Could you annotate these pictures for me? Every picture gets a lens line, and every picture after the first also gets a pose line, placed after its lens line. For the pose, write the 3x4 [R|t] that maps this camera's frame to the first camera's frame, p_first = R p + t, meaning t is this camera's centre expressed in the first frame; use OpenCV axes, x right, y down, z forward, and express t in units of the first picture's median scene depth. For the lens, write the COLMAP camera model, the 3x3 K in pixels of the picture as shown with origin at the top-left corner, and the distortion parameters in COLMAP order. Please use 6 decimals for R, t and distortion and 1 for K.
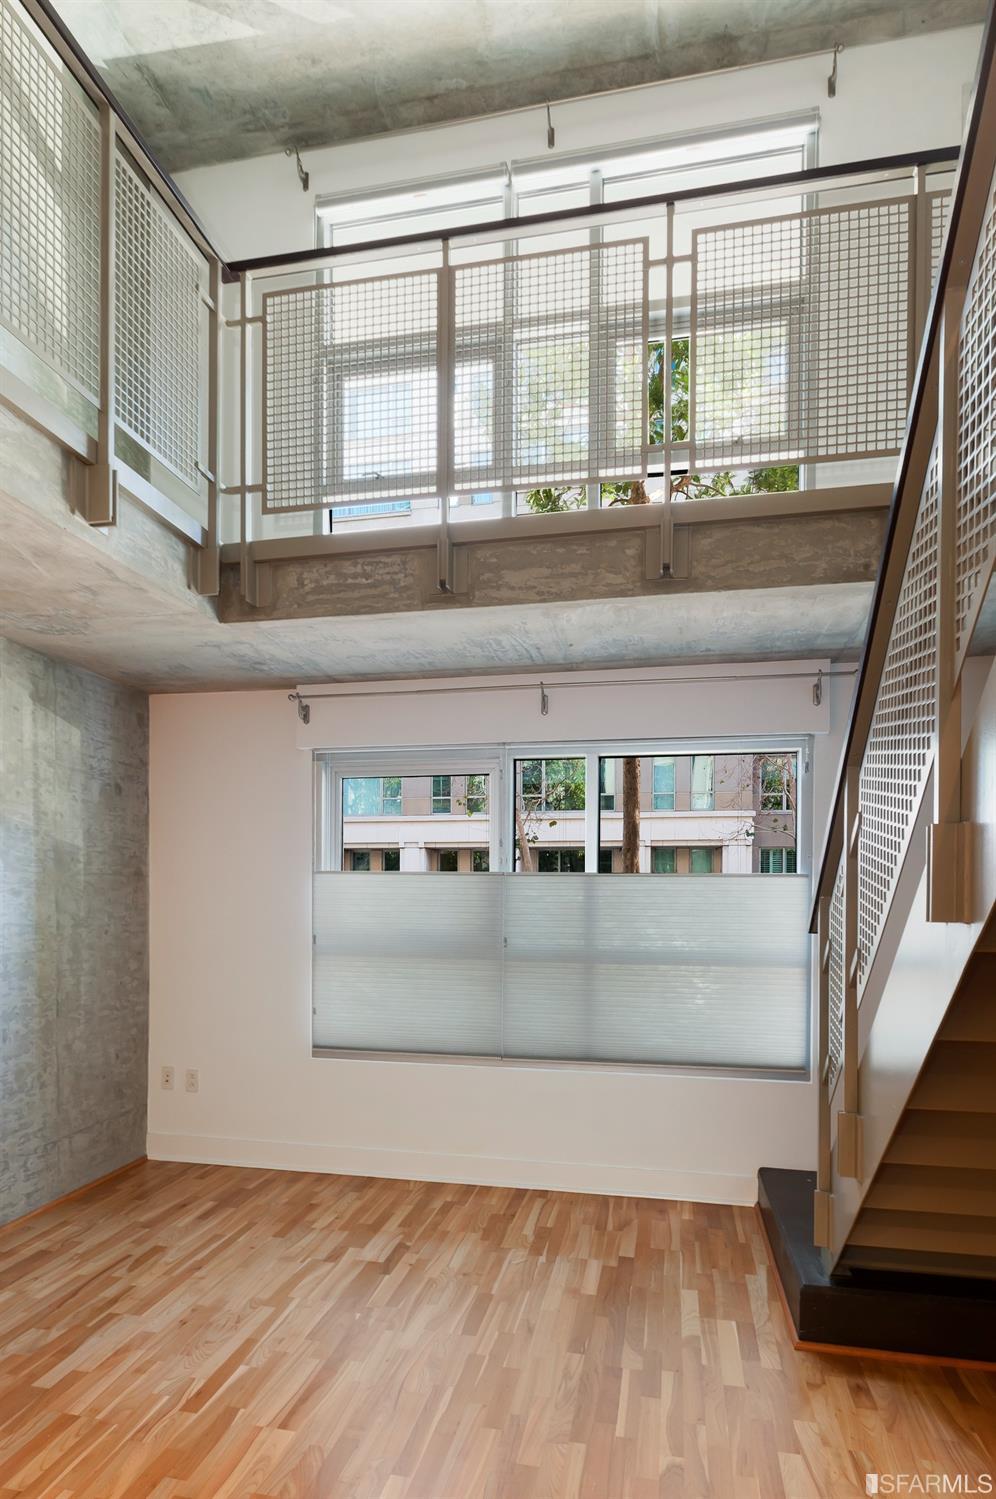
lens RADIAL K [[935.9, 0, 475.8], [0, 935.9, 901.8], [0, 0, 1]] dist [-0.001068, 0.000127]
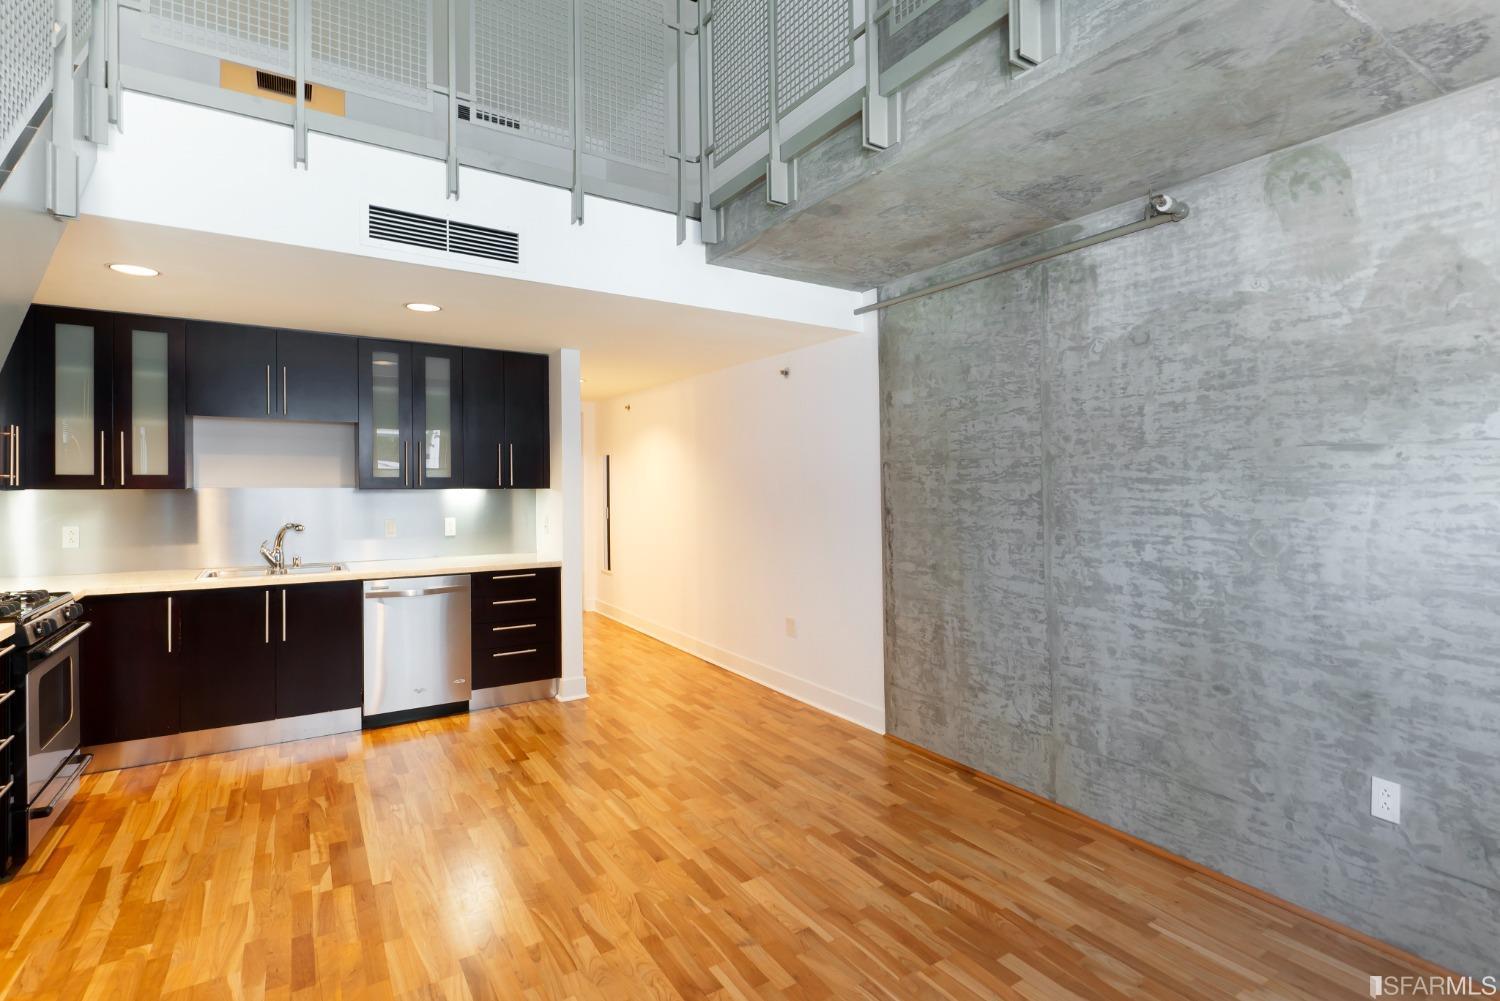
lens RADIAL K [[768.6, 0, 805.3], [0, 768.6, 488.4], [0, 0, 1]] dist [-0.001580, 0.000148]
pose [[-0.695967, -0.003004, -0.718067, 0.202568], [-0.008587, 0.999955, 0.004140, 0.003393], [0.718022, 0.009047, -0.695962, 0.997758]]
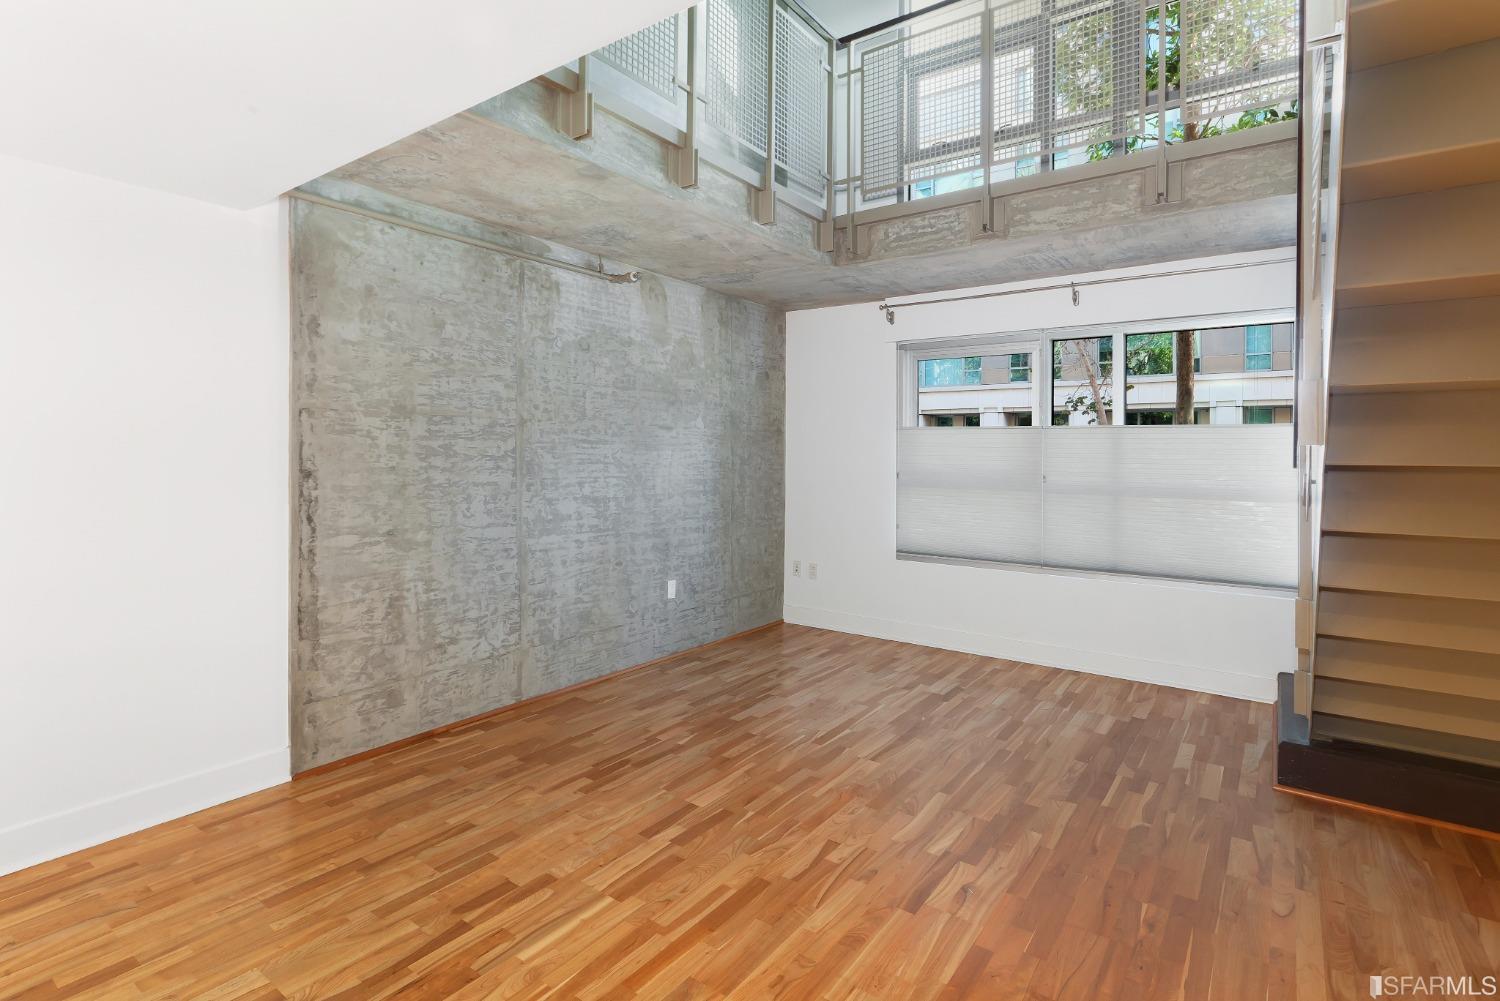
lens RADIAL K [[778.7, 0, 683.2], [0, 778.7, 447.6], [0, 0, 1]] dist [-0.004781, -0.000479]
pose [[0.901068, -0.001992, -0.433673, 0.057971], [-0.005255, 0.999866, -0.015513, 0.022188], [0.433645, 0.016258, 0.900937, -0.255376]]
